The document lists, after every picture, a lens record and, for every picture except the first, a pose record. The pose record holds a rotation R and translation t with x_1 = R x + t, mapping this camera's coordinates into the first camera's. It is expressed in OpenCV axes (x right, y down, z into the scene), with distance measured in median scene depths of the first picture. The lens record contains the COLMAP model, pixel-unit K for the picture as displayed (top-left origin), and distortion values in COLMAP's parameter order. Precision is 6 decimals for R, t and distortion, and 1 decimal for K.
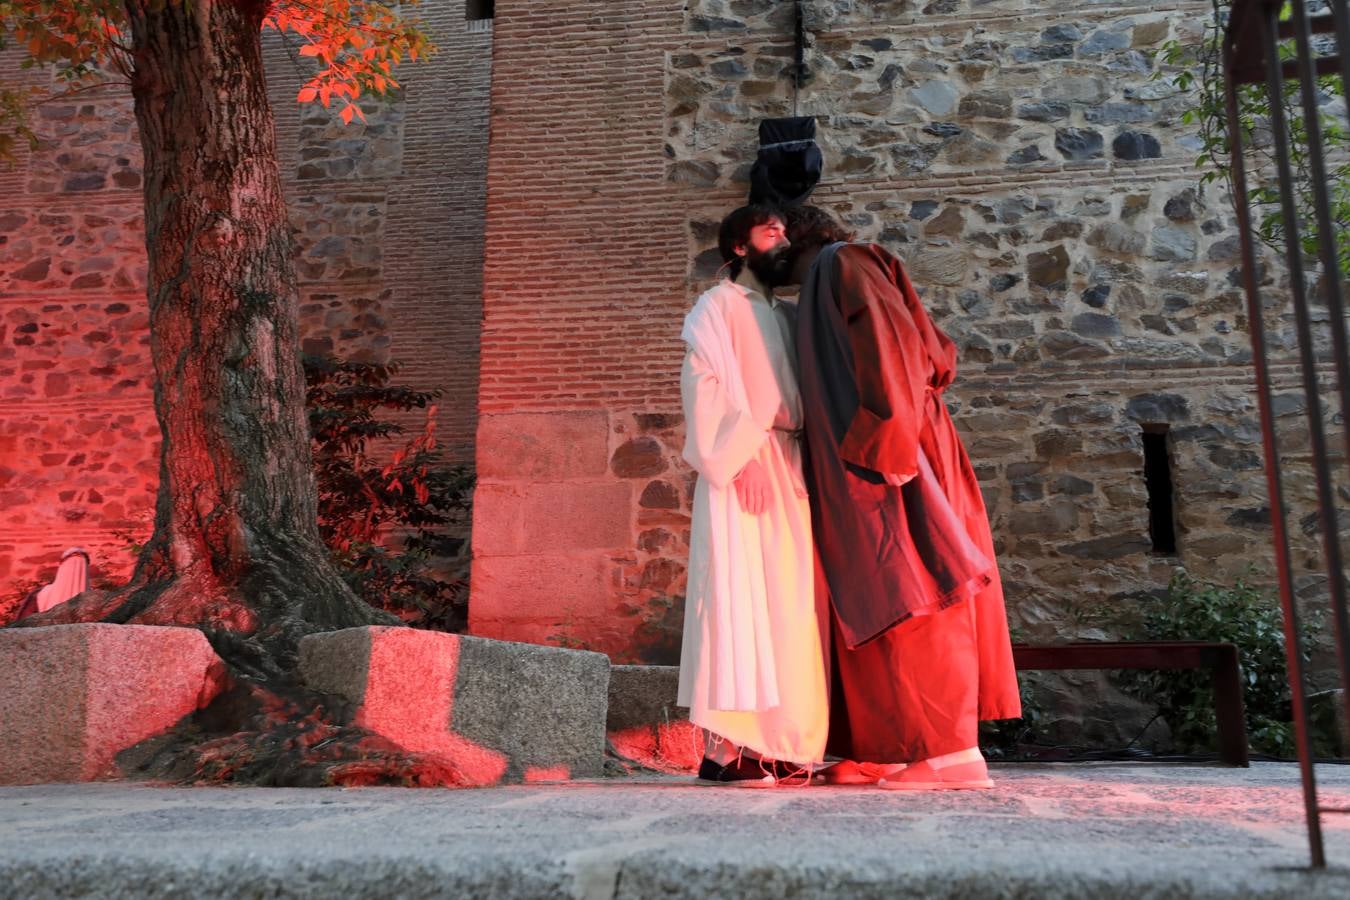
lens RADIAL K [[1264.1, 0, 678.8], [0, 1264.1, 448.6], [0, 0, 1]] dist [0.025158, 0.059439]
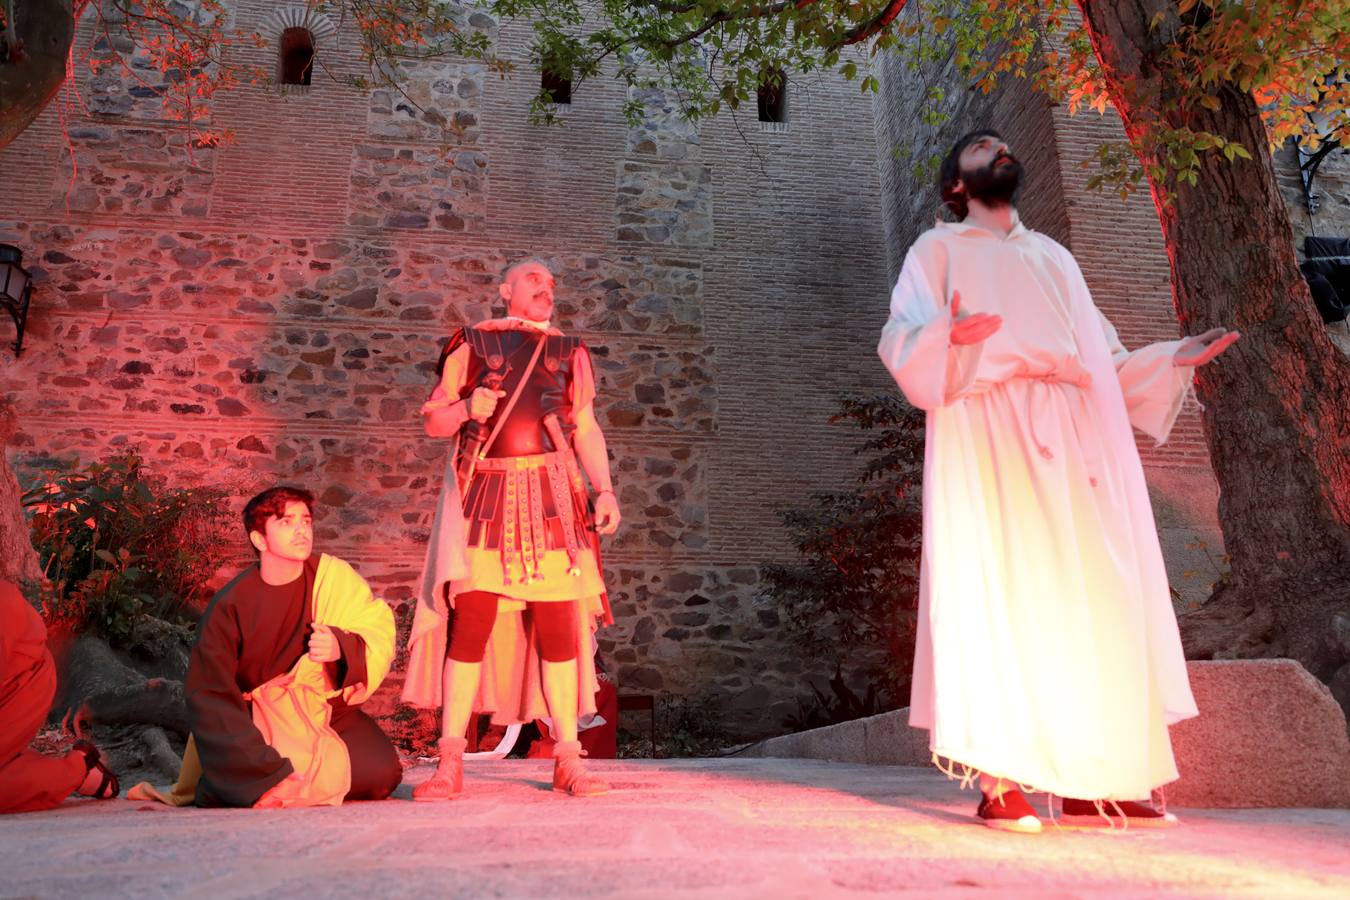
lens RADIAL K [[1049.4, 0, 675.0], [0, 1049.4, 450.0], [0, 0, 1]] dist [0.013212, 0.012170]
pose [[0.964742, 0.065915, 0.254812, -0.769277], [-0.051522, 0.996698, -0.062760, 0.038644], [-0.258107, 0.047419, 0.964952, 0.192952]]
